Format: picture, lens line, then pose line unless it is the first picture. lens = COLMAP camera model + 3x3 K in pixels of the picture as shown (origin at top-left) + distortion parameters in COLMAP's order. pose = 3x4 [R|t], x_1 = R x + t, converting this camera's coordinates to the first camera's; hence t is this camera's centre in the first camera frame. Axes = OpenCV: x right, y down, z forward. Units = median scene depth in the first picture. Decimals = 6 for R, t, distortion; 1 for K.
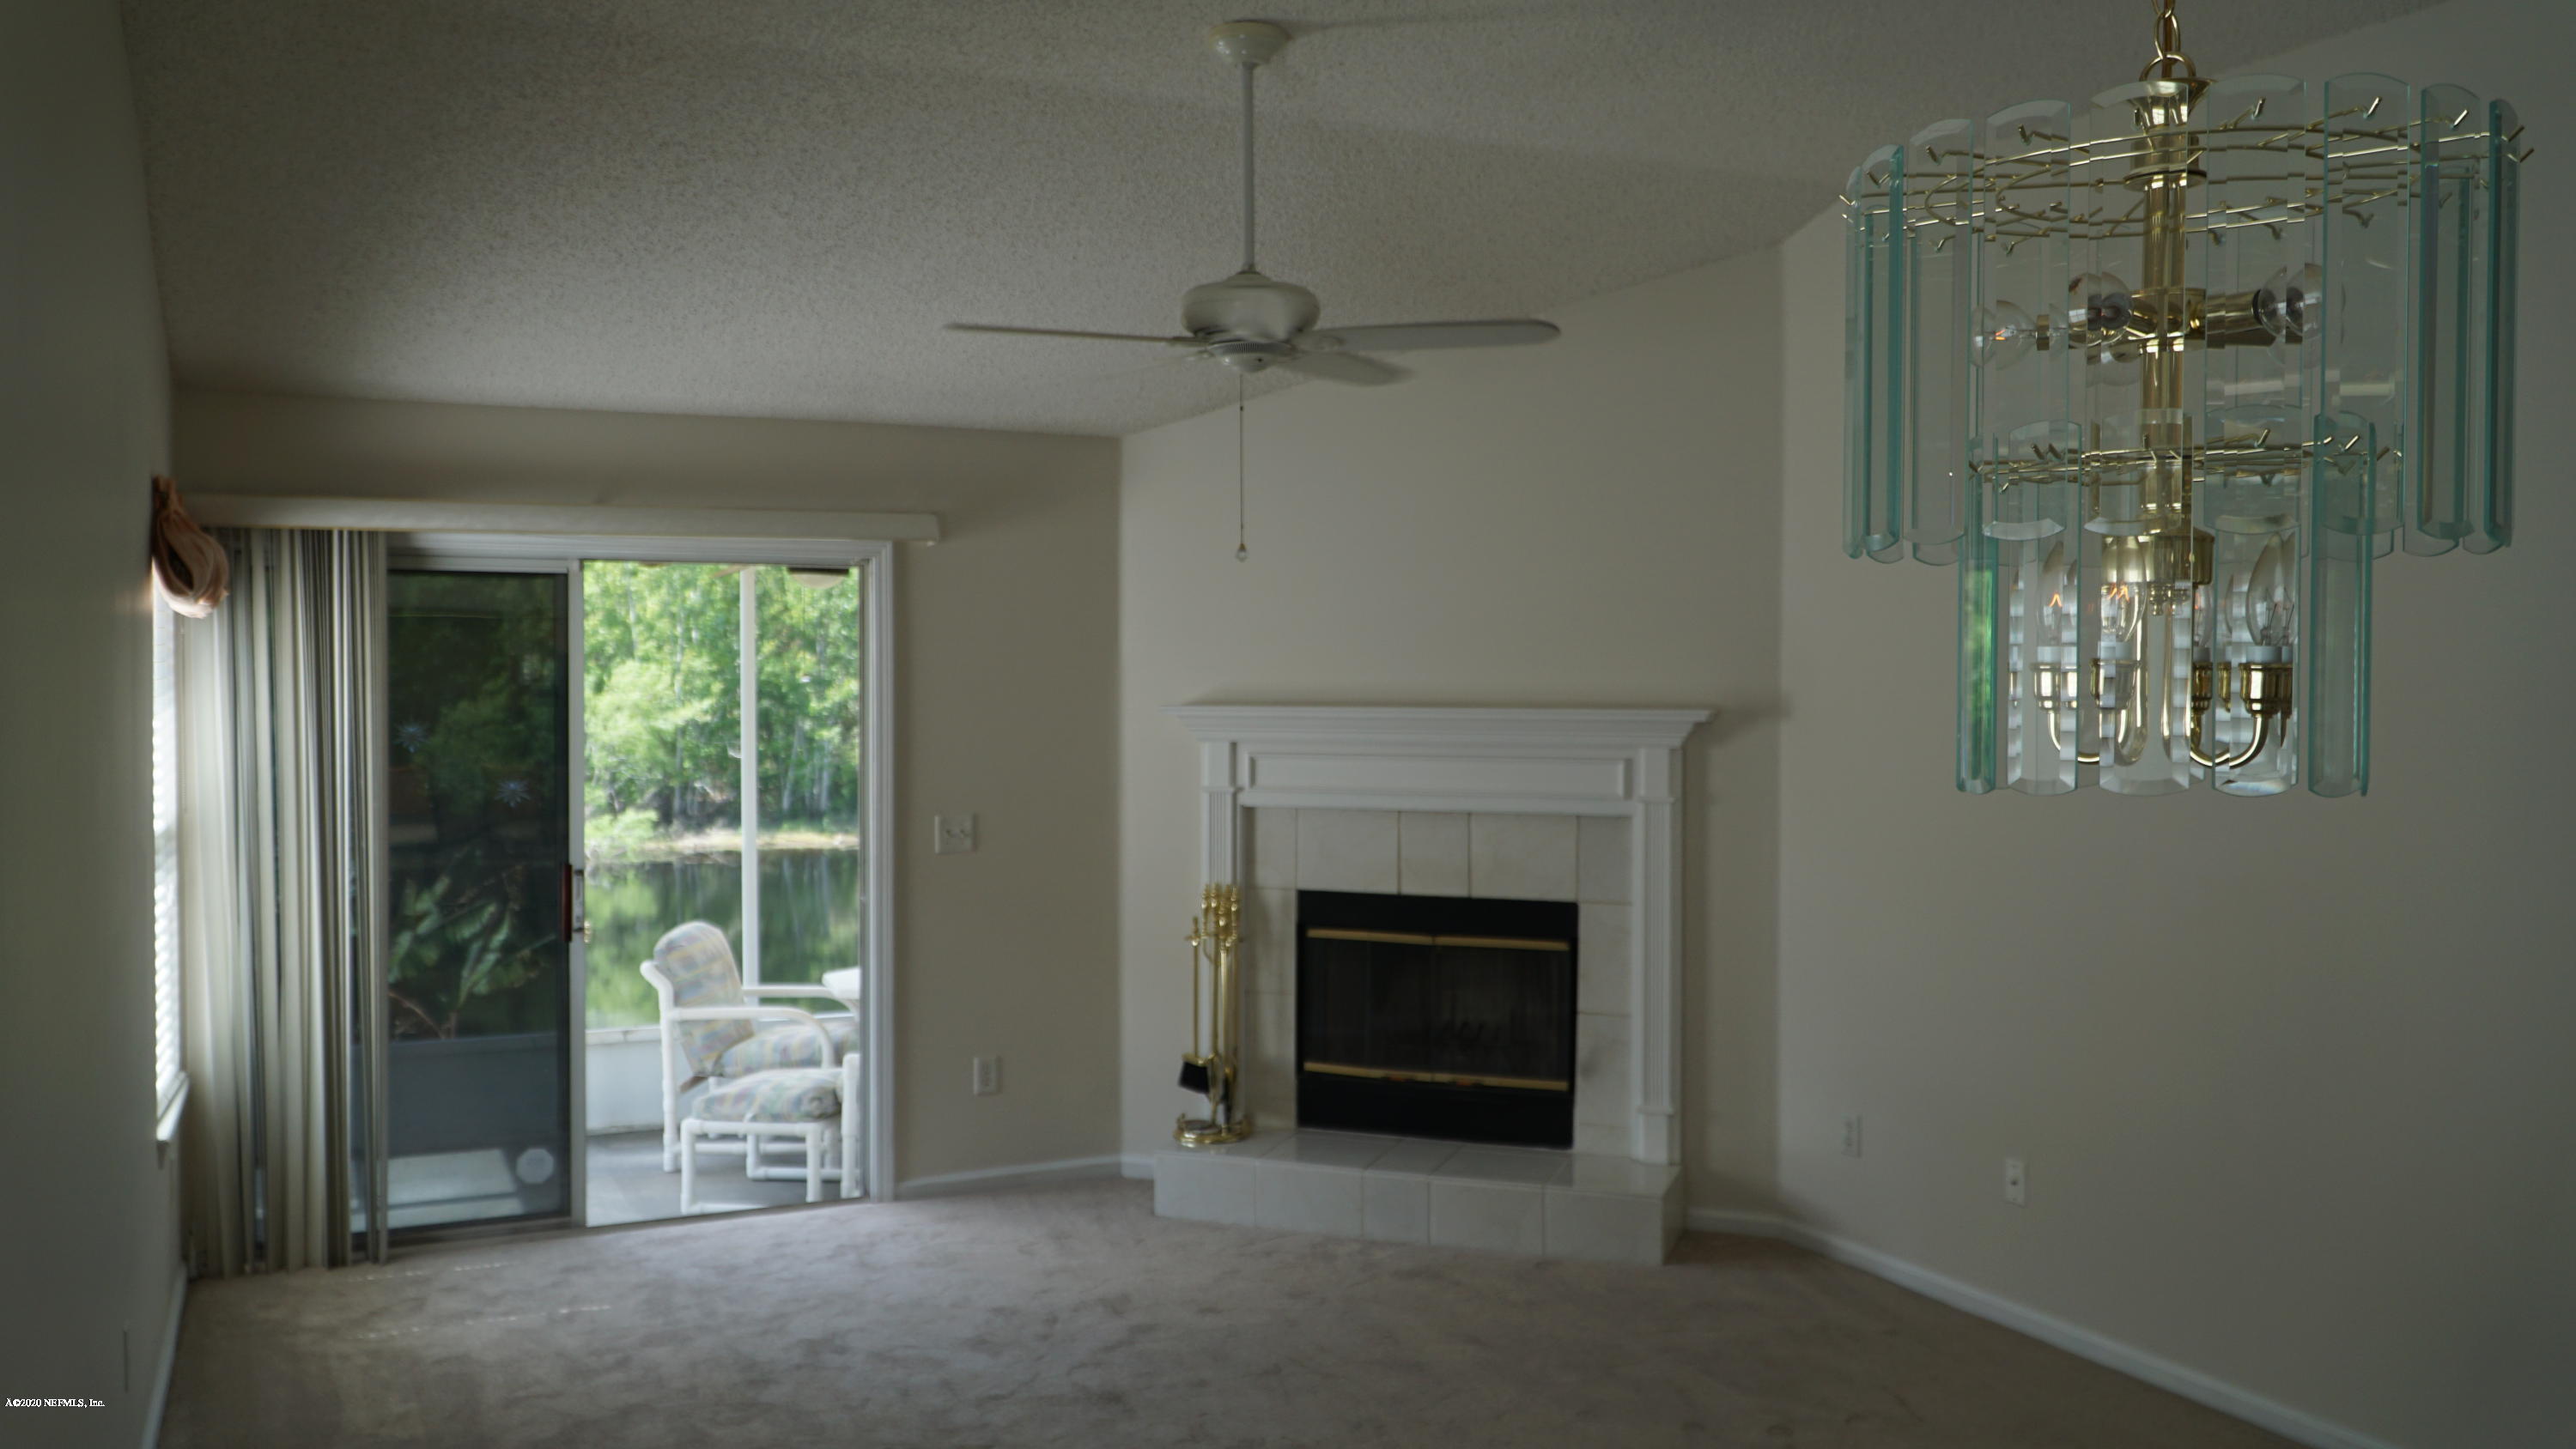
lens RADIAL K [[2051.2, 0, 1291.4], [0, 2051.2, 722.1], [0, 0, 1]] dist [0.002000, -0.005958]
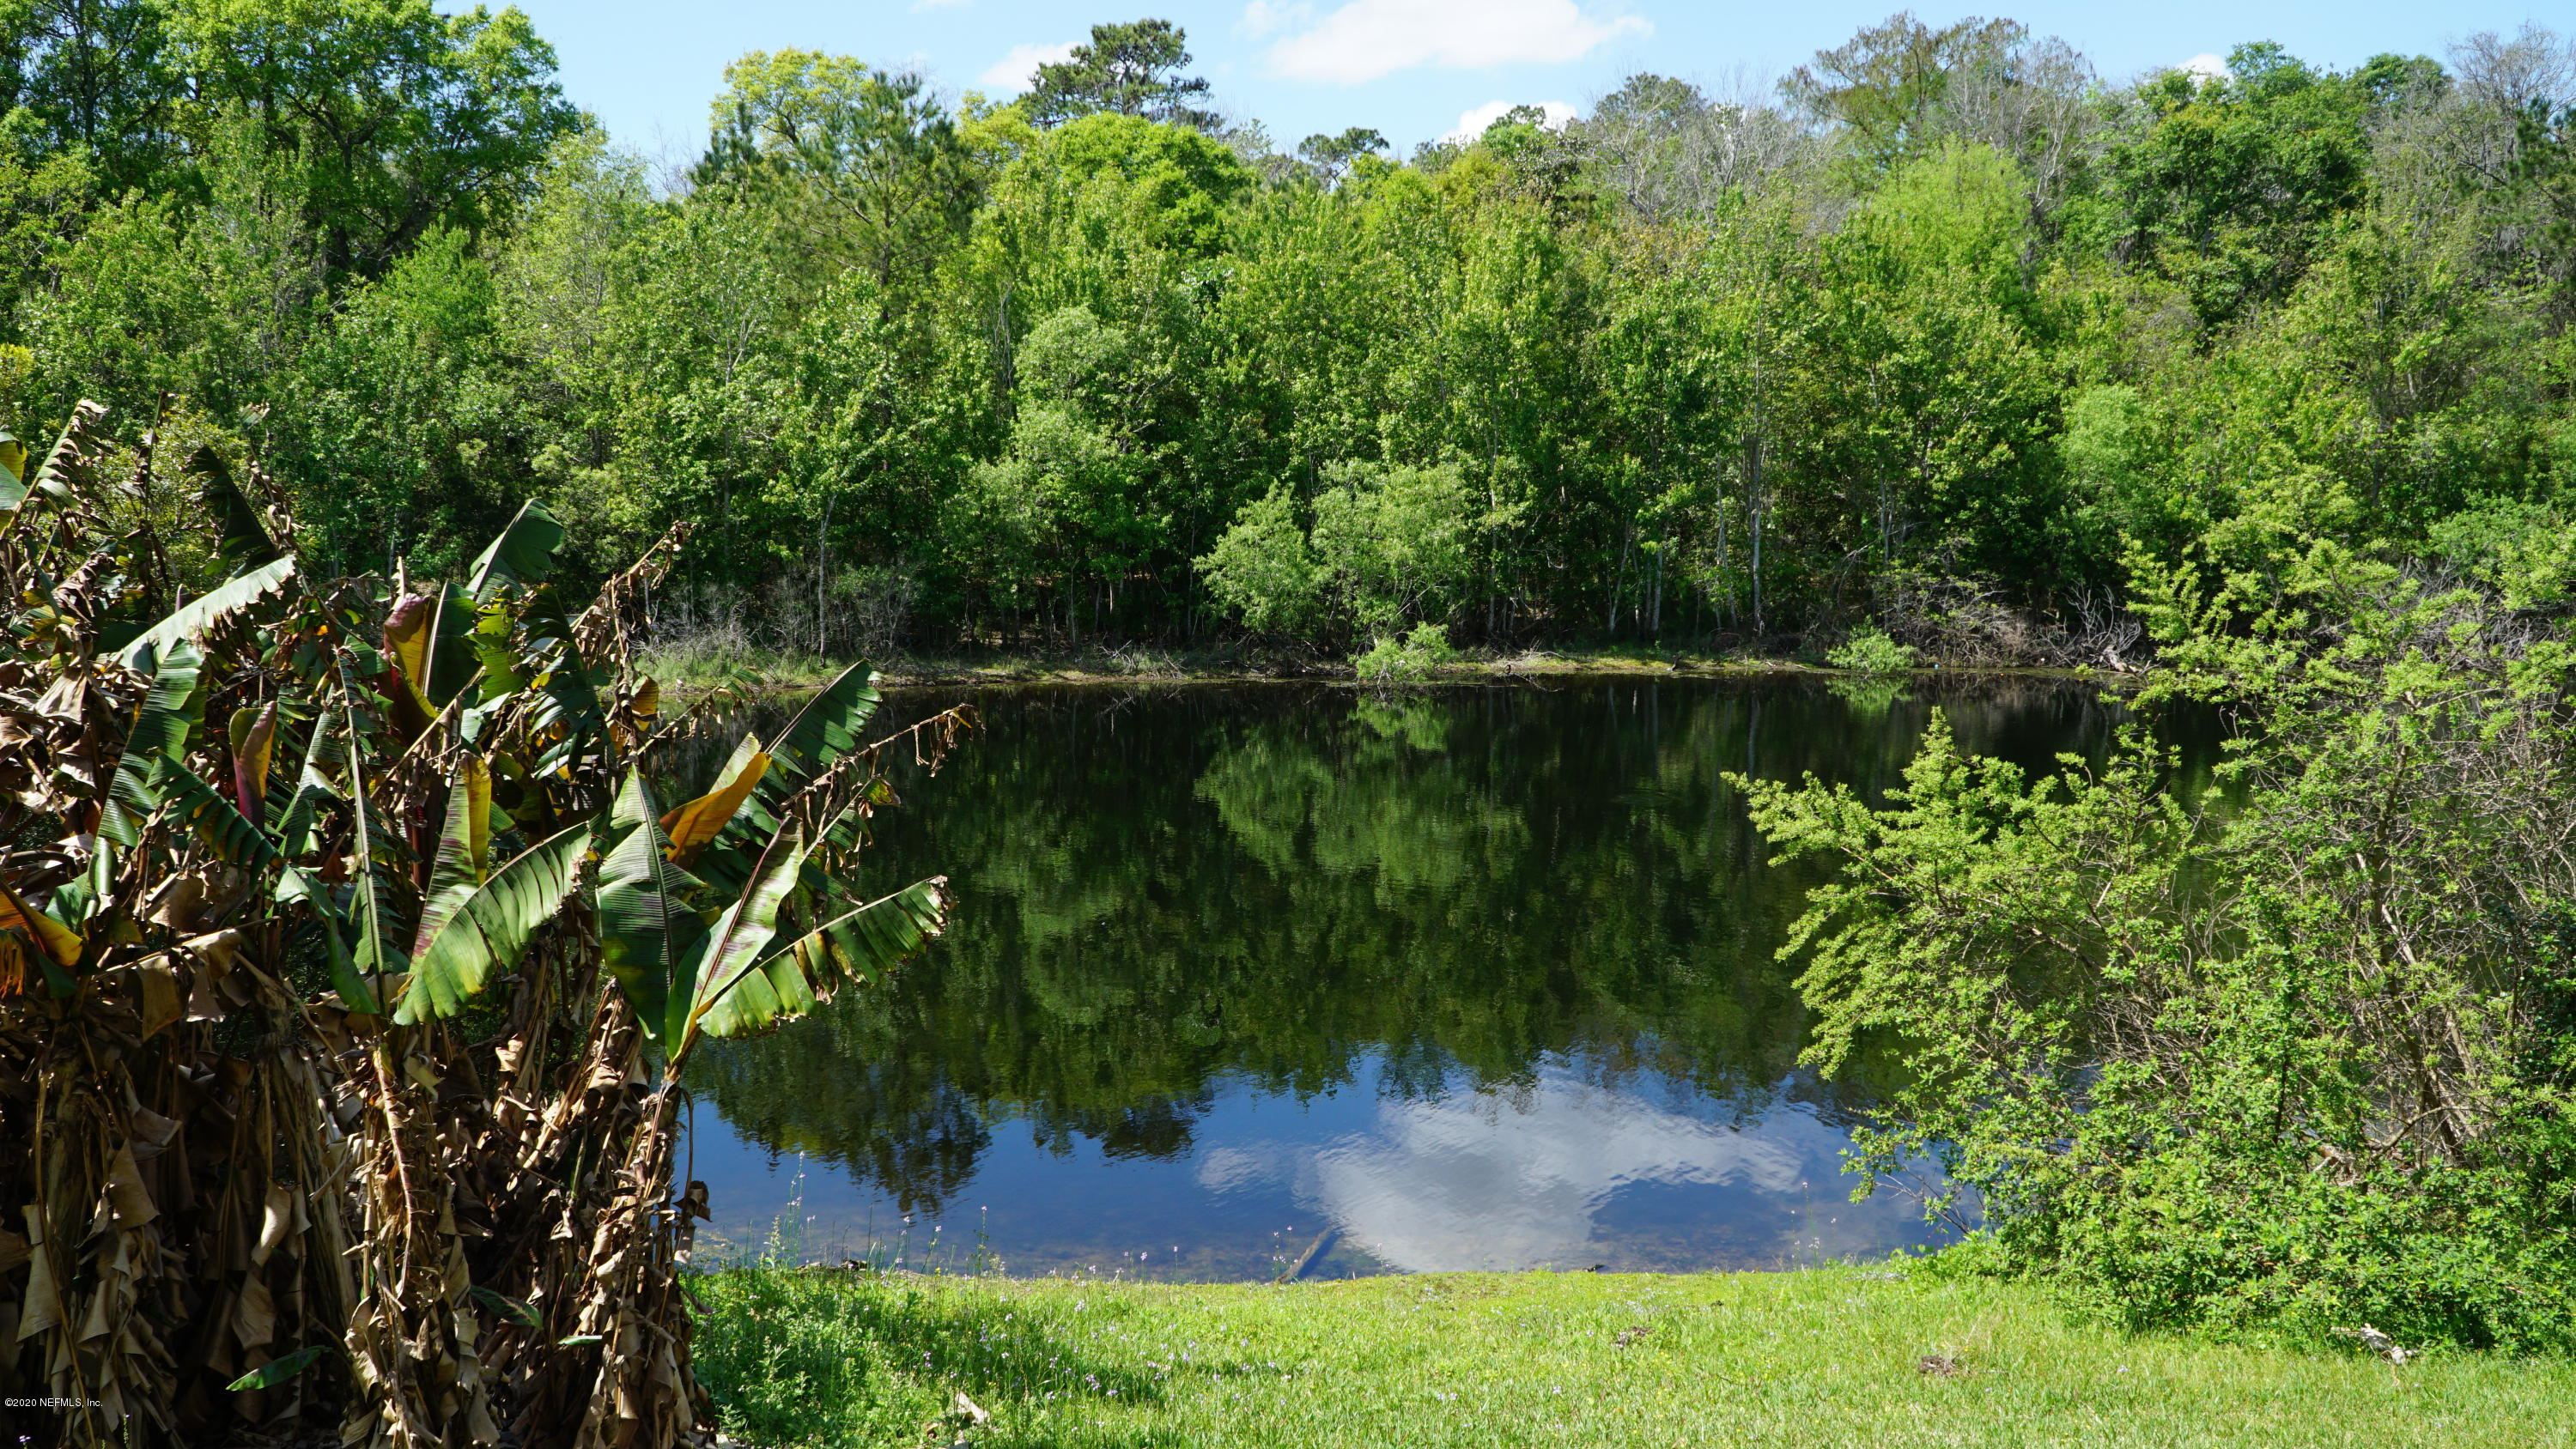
lens RADIAL K [[2051.2, 0, 1262.0], [0, 2051.2, 713.2], [0, 0, 1]] dist [0.002000, -0.005958]
pose [[0.914190, 0.036352, -0.403653, -0.245274], [-0.003878, 0.996708, 0.080978, 0.064919], [0.405268, -0.072464, 0.911321, 1.229550]]
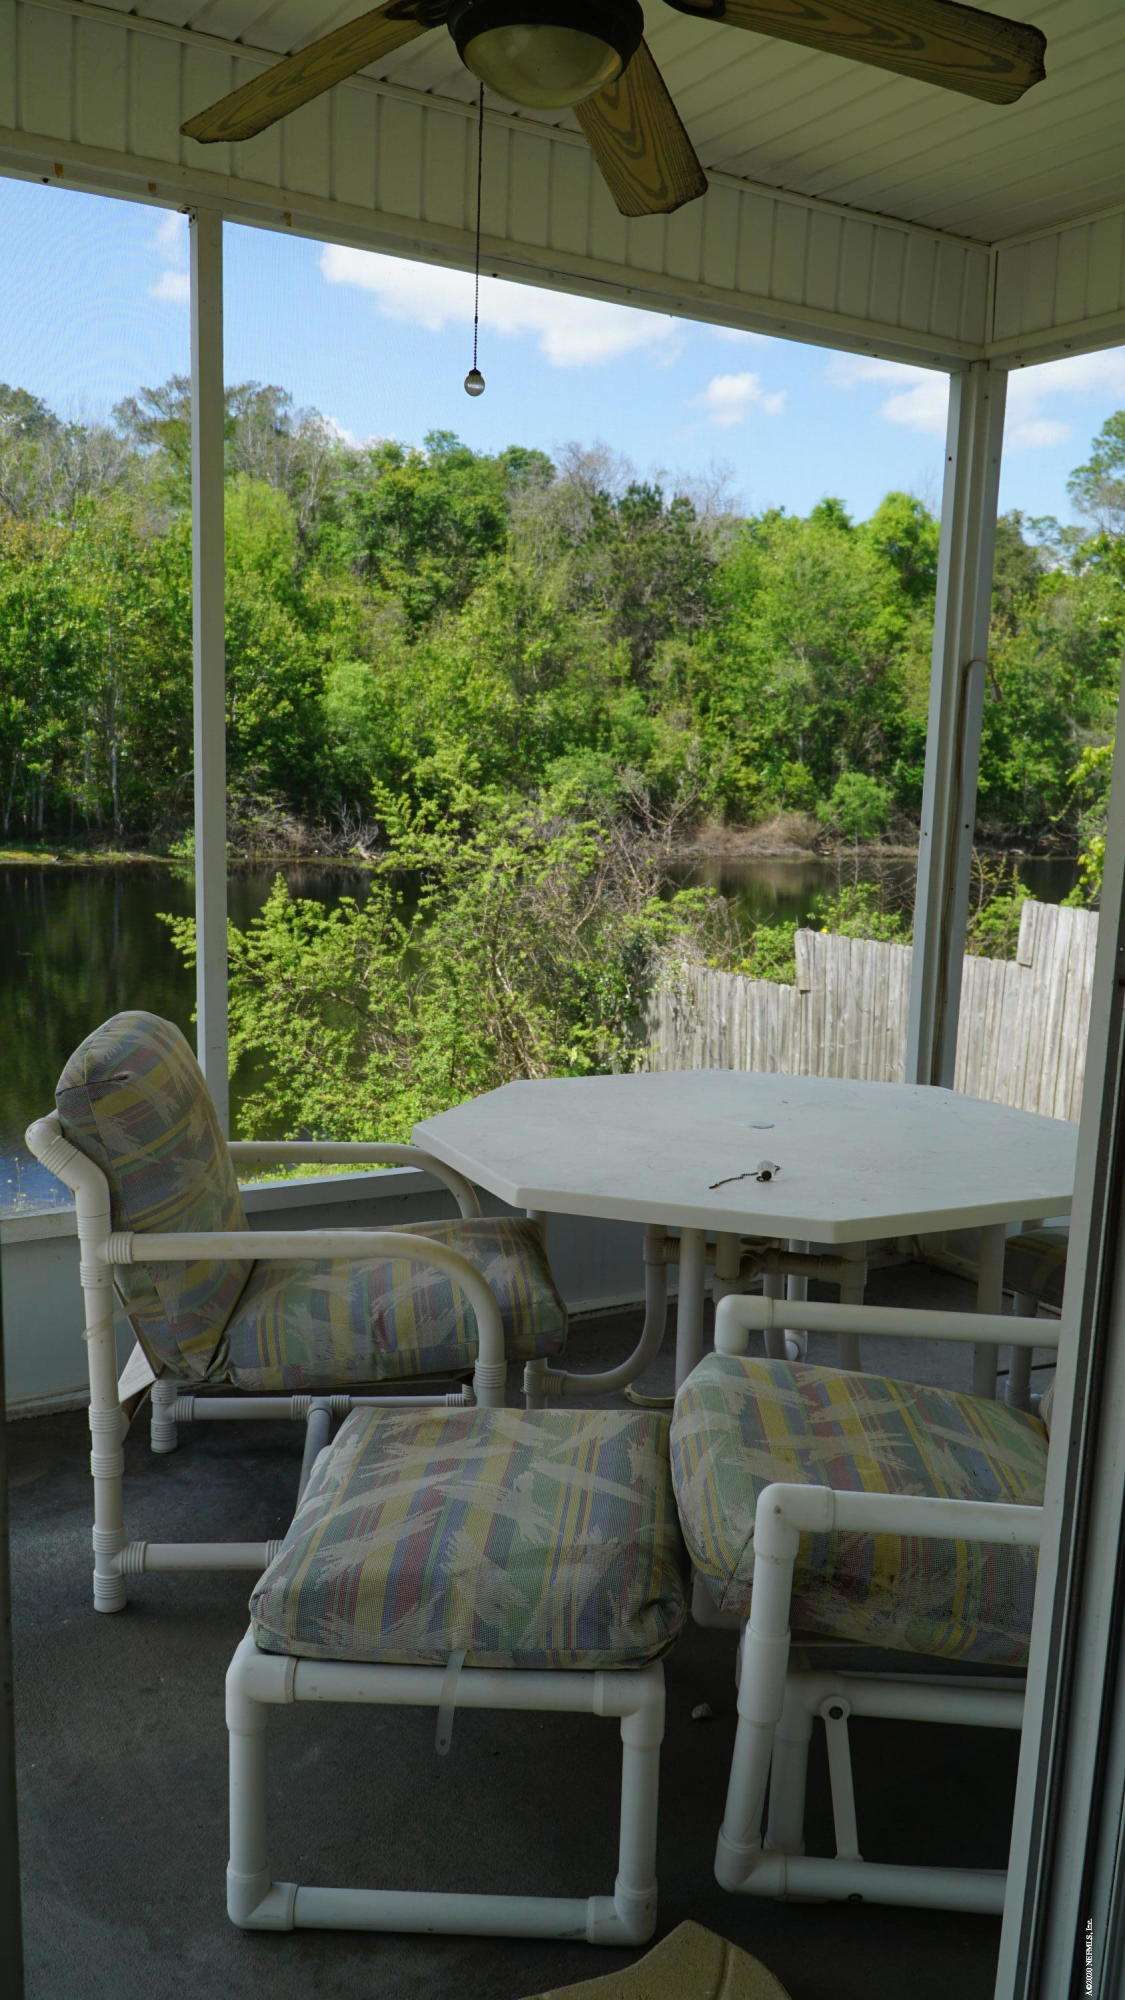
lens RADIAL K [[1592.8, 0, 555.5], [0, 1592.8, 1011.3], [0, 0, 1]] dist [0.002000, -0.005958]
pose [[0.994891, 0.010369, 0.100420, -0.244729], [-0.024938, 0.989126, 0.144942, 0.047635], [-0.097825, -0.146706, 0.984331, 0.684733]]
